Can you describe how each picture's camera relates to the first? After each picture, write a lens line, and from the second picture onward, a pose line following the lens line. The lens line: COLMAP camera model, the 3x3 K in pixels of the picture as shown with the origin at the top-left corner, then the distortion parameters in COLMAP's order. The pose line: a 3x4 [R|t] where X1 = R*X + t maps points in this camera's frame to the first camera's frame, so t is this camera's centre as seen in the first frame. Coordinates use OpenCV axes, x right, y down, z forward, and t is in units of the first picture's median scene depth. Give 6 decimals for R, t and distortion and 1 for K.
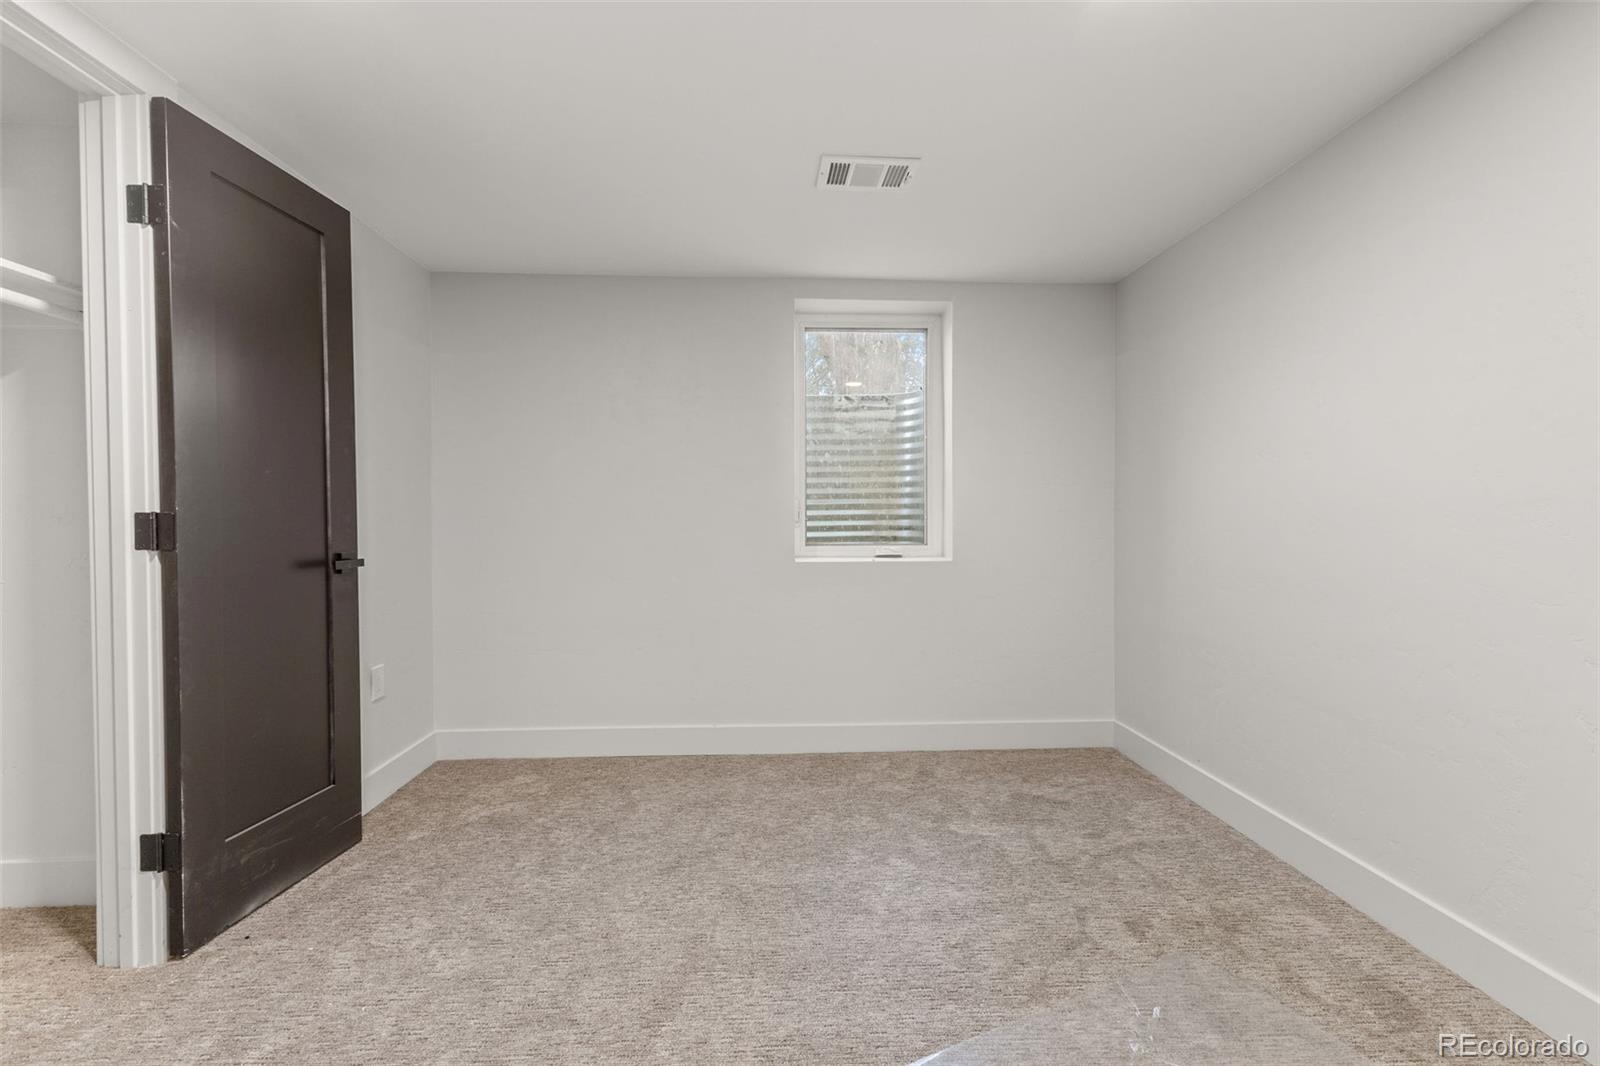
lens RADIAL K [[694.1, 0, 802.6], [0, 694.1, 531.5], [0, 0, 1]] dist [0.008472, -0.000643]
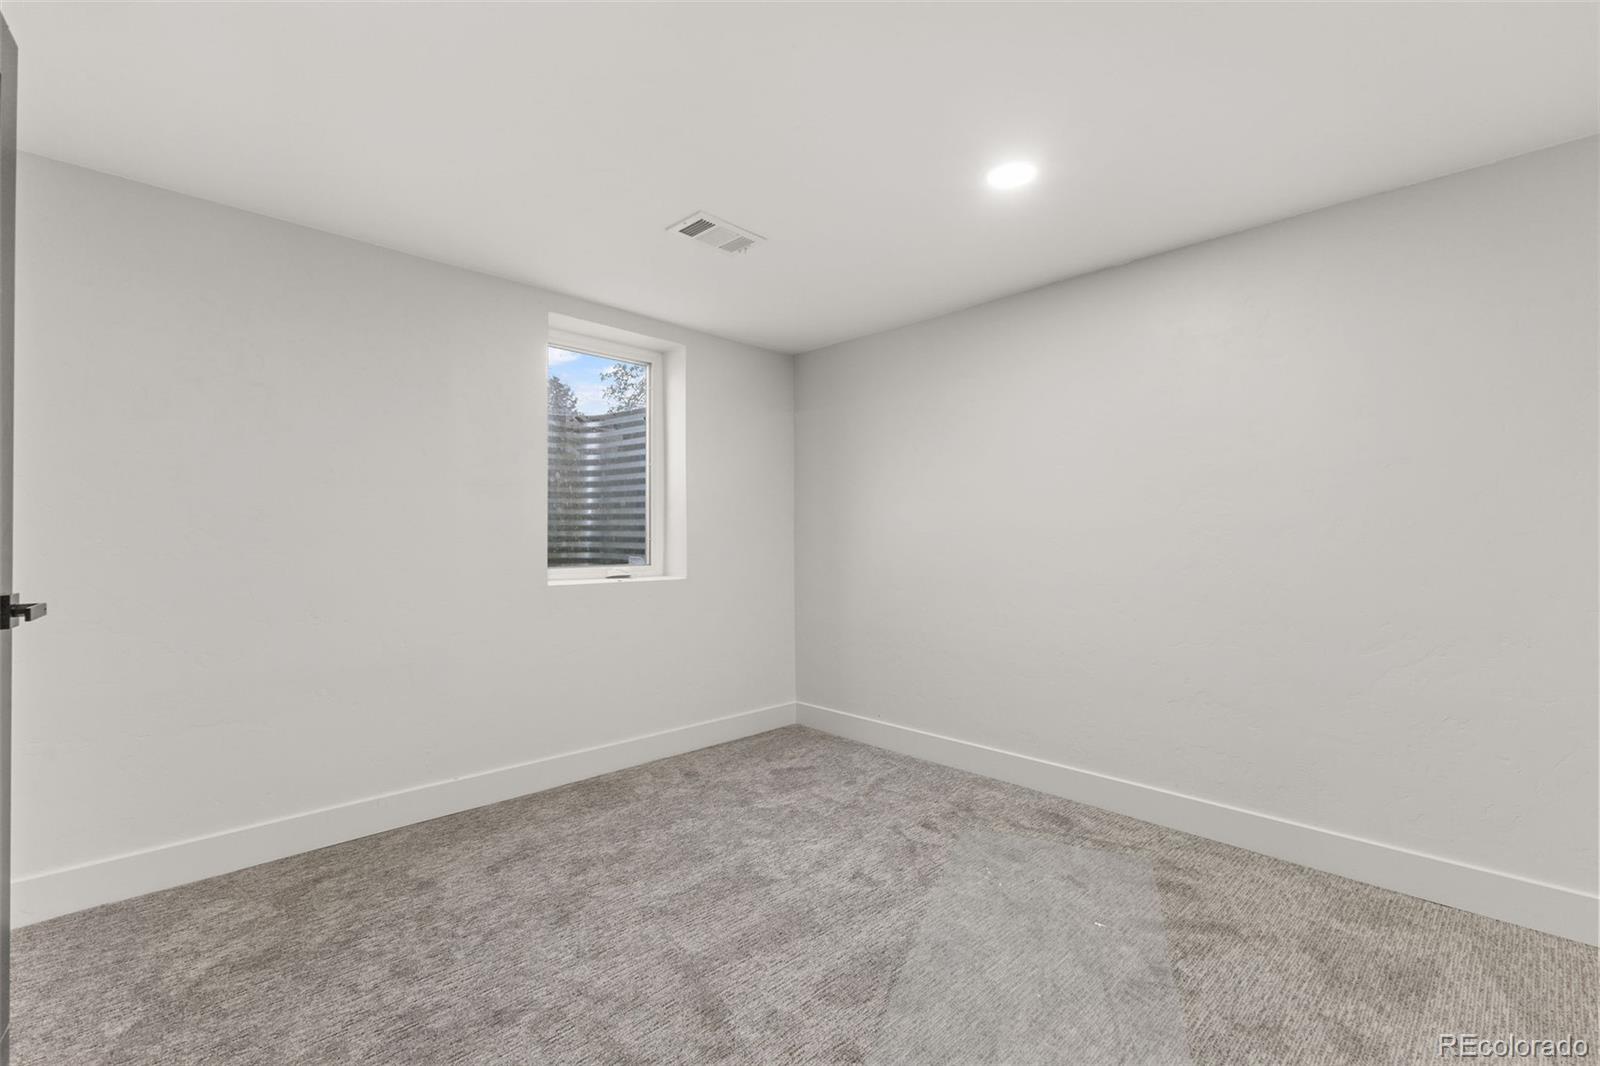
lens RADIAL K [[694.1, 0, 803.1], [0, 694.1, 532.3], [0, 0, 1]] dist [0.008472, -0.000643]
pose [[0.744033, 0.008439, 0.668090, -0.478952], [0.012399, 0.999574, -0.026434, -0.000190], [-0.668028, 0.027951, 0.743611, 0.069011]]
